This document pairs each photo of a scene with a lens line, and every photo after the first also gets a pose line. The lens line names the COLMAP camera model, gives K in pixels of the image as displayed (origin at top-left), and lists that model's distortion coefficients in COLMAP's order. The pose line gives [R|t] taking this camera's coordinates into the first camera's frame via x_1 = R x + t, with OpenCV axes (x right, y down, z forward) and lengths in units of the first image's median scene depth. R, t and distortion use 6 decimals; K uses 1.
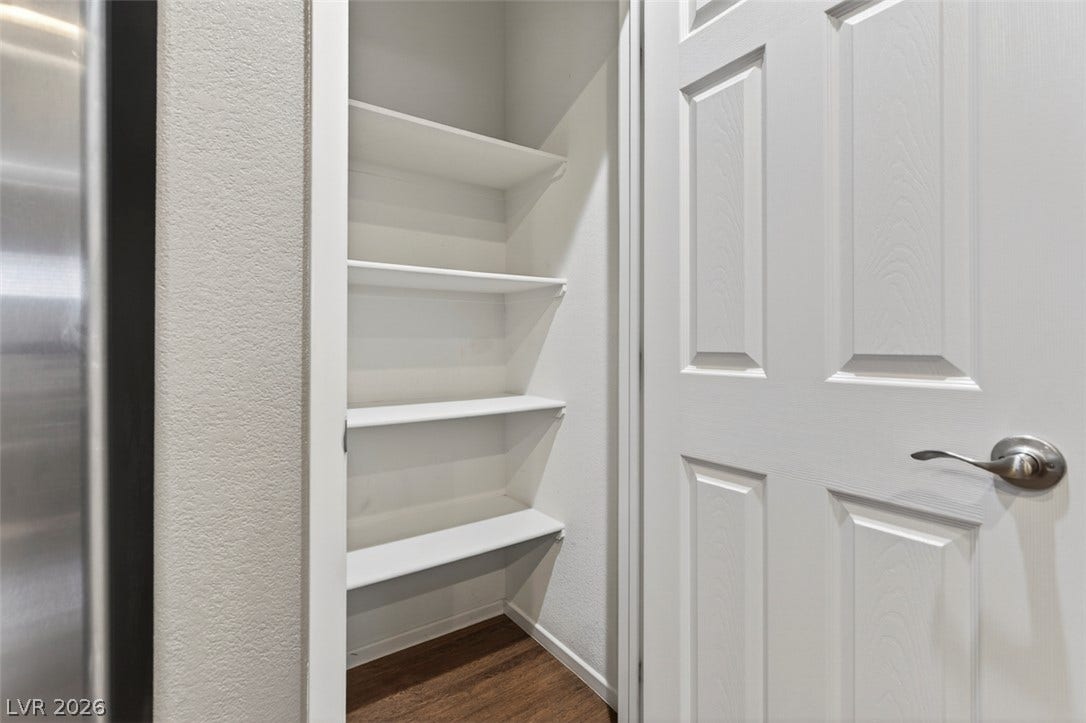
lens RADIAL K [[492.1, 0, 544.4], [0, 492.1, 350.6], [0, 0, 1]] dist [0.003942, -0.000983]
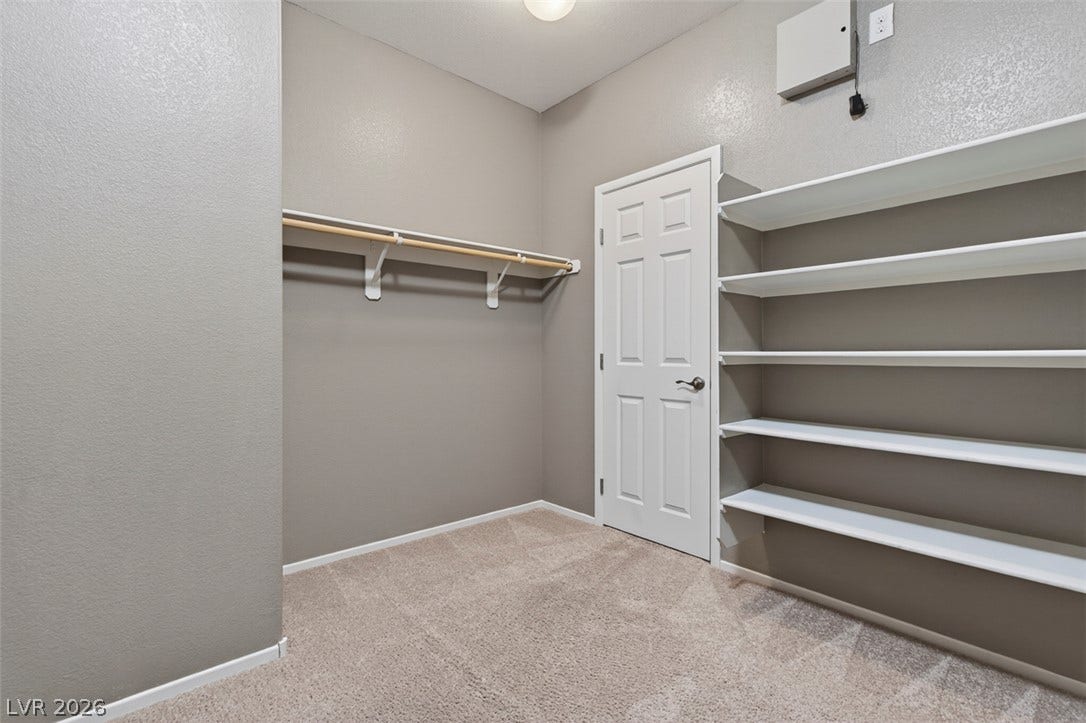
lens RADIAL K [[492.1, 0, 541.6], [0, 492.1, 361.3], [0, 0, 1]] dist [0.003942, -0.000983]
pose [[0.993493, -0.001554, 0.113884, -0.559898], [0.000844, 0.999980, 0.006283, 0.006954], [-0.113892, -0.006146, 0.993474, -2.069503]]
